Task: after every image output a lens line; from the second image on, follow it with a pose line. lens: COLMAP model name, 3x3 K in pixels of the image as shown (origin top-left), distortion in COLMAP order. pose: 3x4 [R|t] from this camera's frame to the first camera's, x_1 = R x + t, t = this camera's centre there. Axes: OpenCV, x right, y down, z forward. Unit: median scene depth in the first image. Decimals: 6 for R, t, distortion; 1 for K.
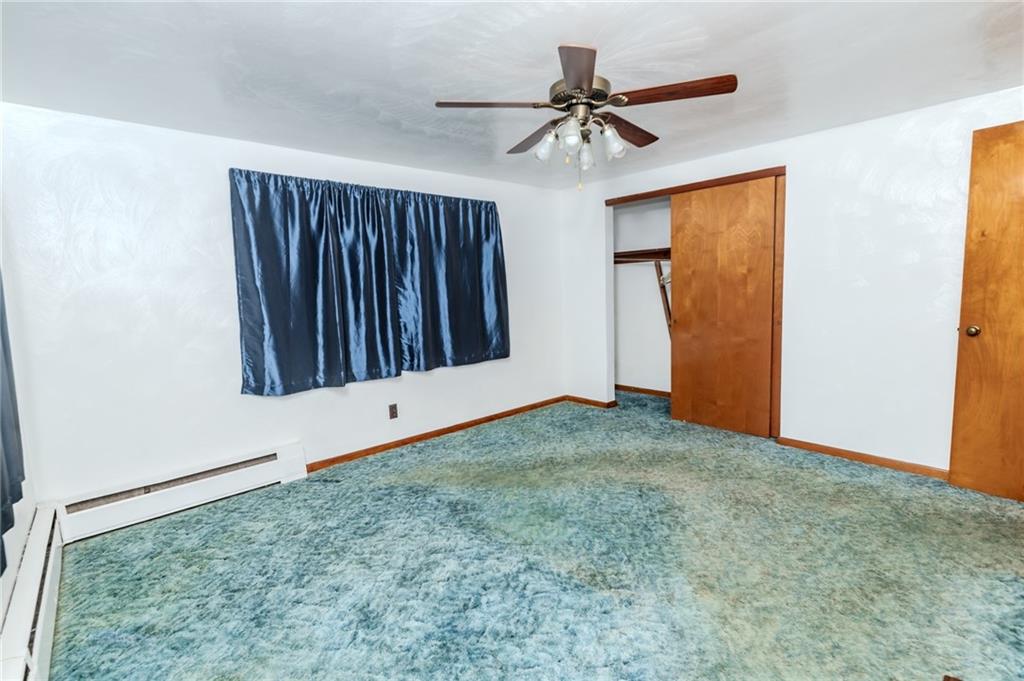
lens RADIAL K [[463.1, 0, 514.3], [0, 463.1, 335.3], [0, 0, 1]] dist [-0.000544, 0.000445]
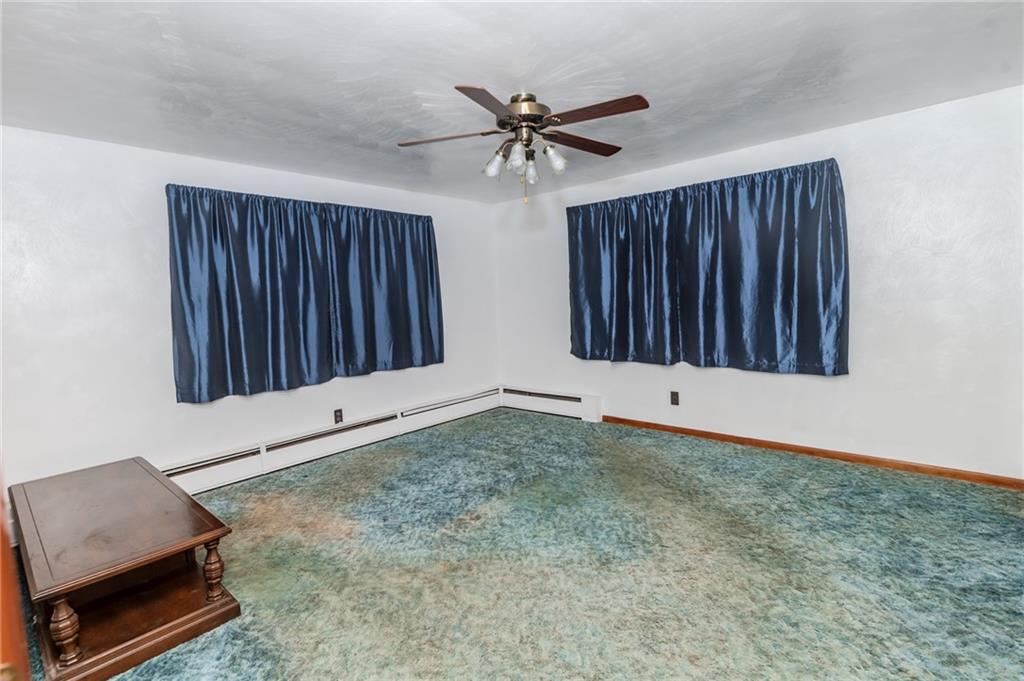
lens RADIAL K [[463.1, 0, 507.8], [0, 463.1, 332.3], [0, 0, 1]] dist [-0.000544, 0.000445]
pose [[0.127521, 0.107668, -0.985975, 0.895448], [-0.066303, 0.992792, 0.099837, -0.083698], [0.989617, 0.052642, 0.133740, 0.581344]]
